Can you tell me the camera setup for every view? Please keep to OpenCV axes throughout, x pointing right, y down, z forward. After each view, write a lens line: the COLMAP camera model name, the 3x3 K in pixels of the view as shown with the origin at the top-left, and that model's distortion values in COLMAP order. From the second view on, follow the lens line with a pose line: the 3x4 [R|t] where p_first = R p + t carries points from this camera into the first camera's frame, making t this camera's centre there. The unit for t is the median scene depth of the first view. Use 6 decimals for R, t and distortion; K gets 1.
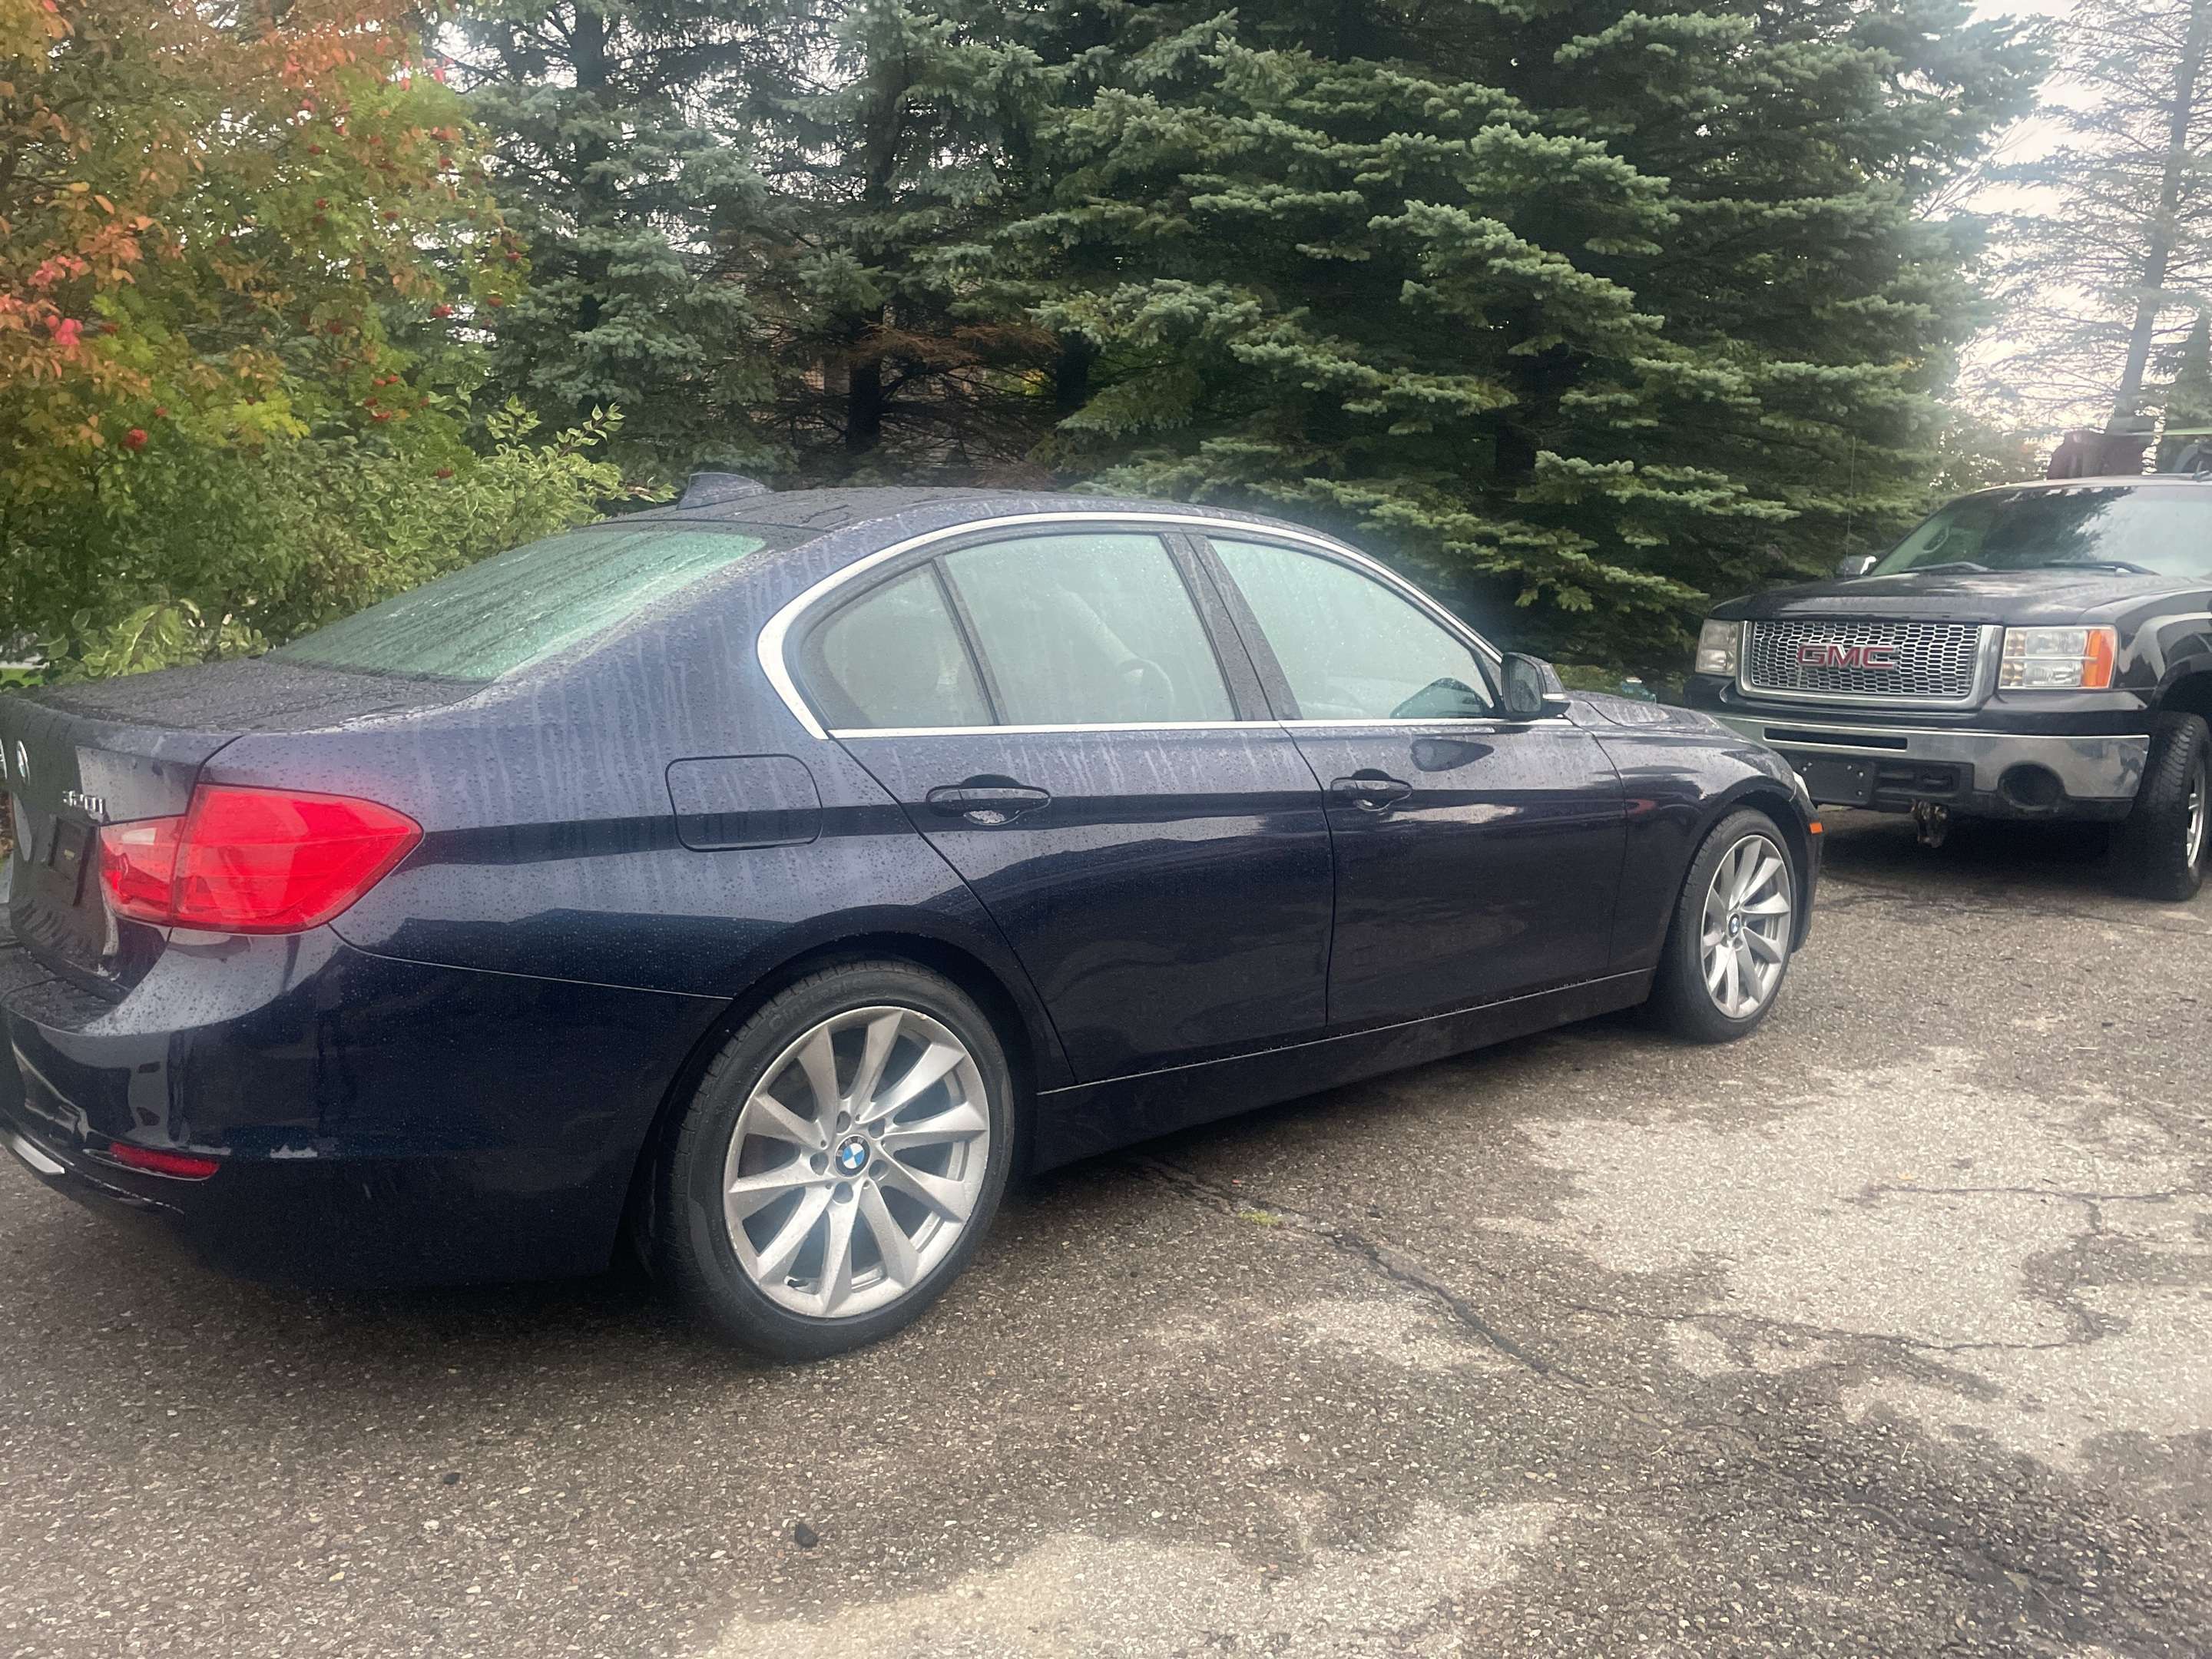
lens RADIAL K [[1562.5, 0, 1106.0], [0, 1562.5, 829.5], [0, 0, 1]] dist [0.056317, -0.059890]
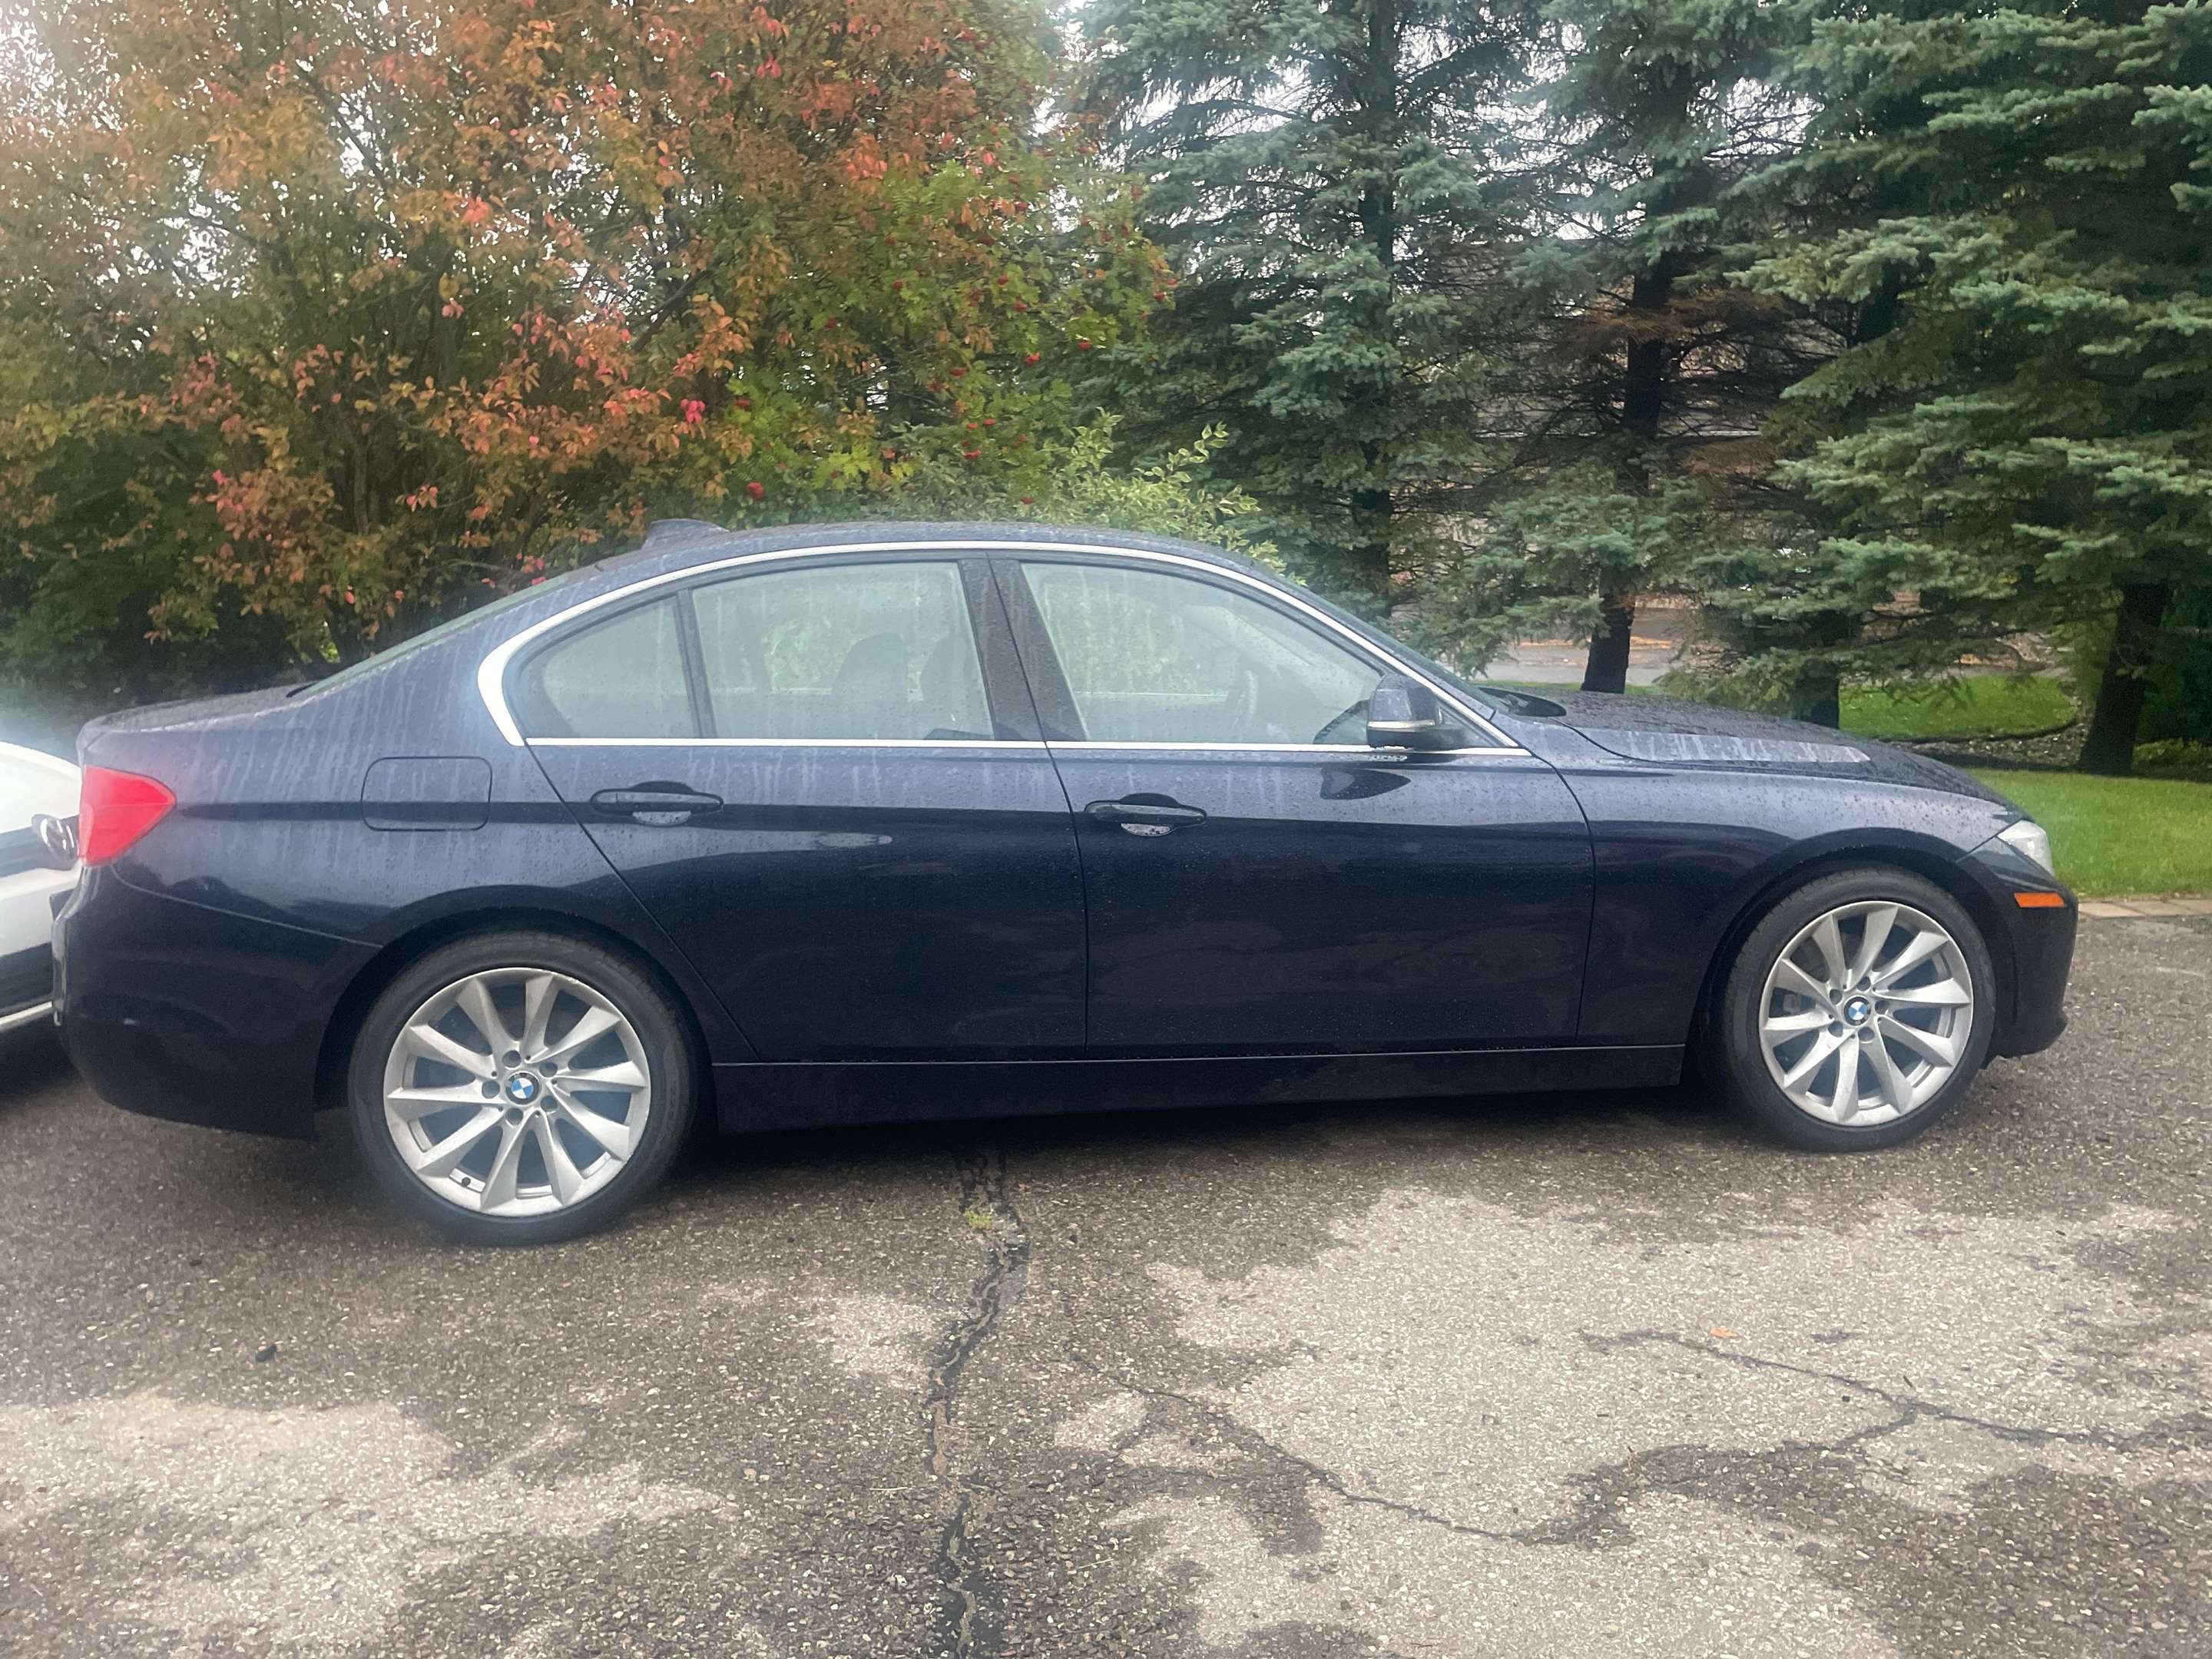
lens RADIAL K [[1562.5, 0, 1106.0], [0, 1562.5, 829.5], [0, 0, 1]] dist [0.056317, -0.059890]
pose [[0.847879, 0.061984, -0.526555, 0.657586], [-0.059072, 0.998003, 0.022361, -0.036088], [0.526889, 0.012146, 0.849847, 0.150475]]
